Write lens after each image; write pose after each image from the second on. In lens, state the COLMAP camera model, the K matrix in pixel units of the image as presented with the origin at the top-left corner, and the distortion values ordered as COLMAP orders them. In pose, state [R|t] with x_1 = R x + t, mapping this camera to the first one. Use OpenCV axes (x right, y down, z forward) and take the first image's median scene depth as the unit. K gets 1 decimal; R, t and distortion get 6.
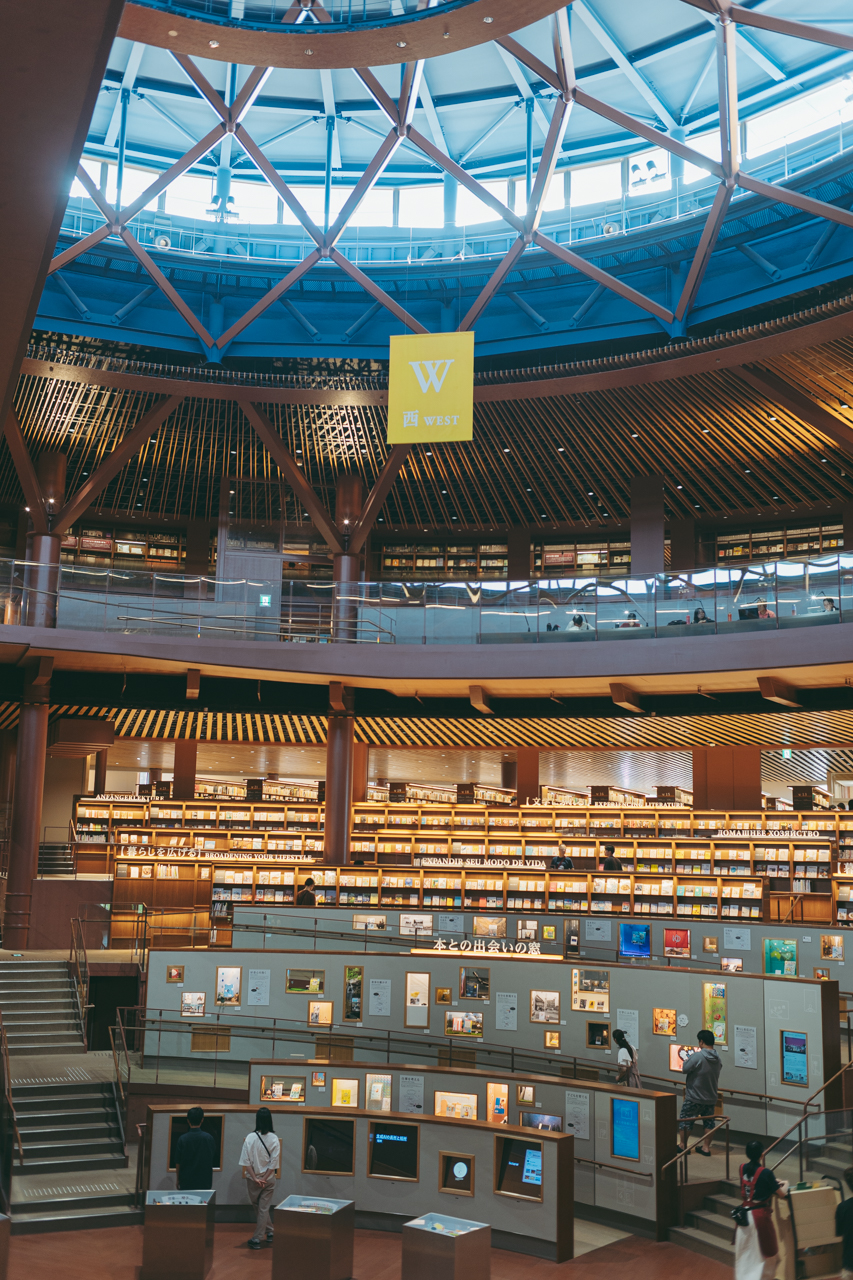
lens RADIAL K [[1303.5, 0, 426.5], [0, 1303.5, 640.0], [0, 0, 1]] dist [-0.011552, -0.009680]
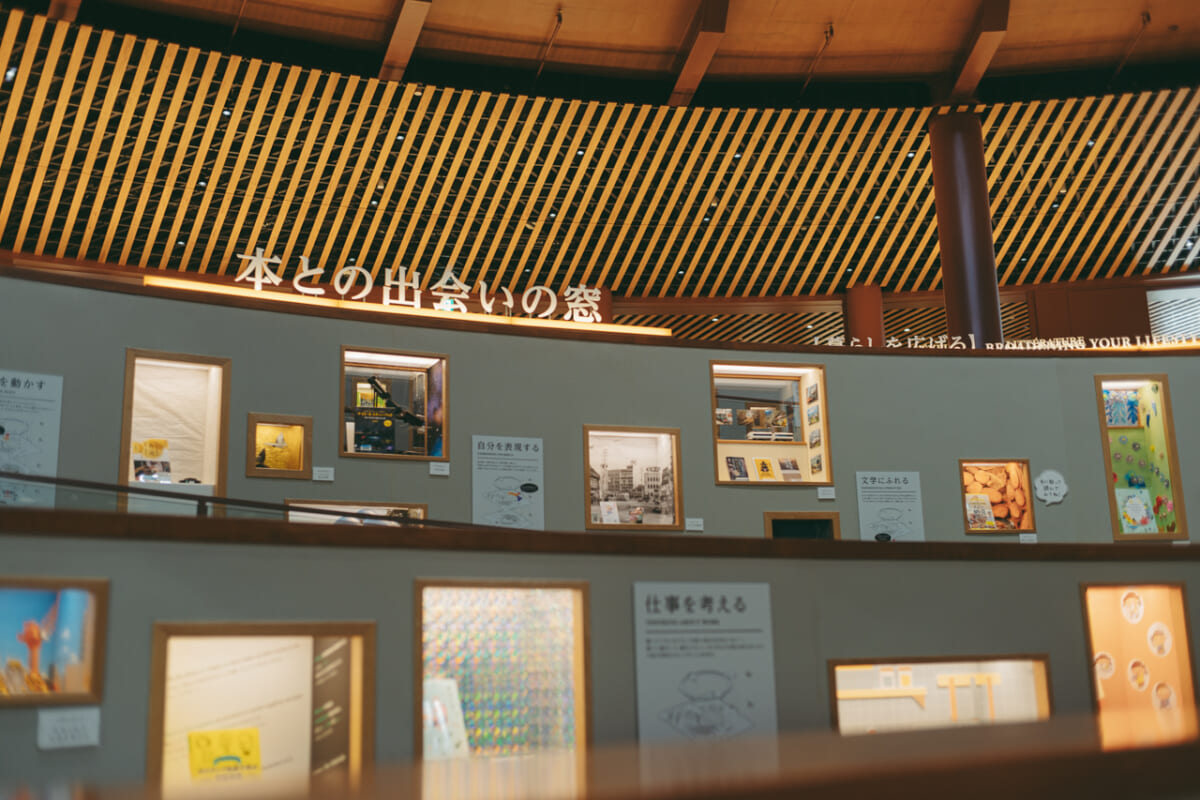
lens RADIAL K [[1222.0, 0, 600.0], [0, 1222.0, 400.0], [0, 0, 1]] dist [-0.011552, -0.009680]
pose [[0.722338, 0.111401, 0.682508, -0.111236], [-0.068401, 0.993609, -0.089787, 0.283694], [-0.688149, 0.018173, 0.725342, 0.779307]]
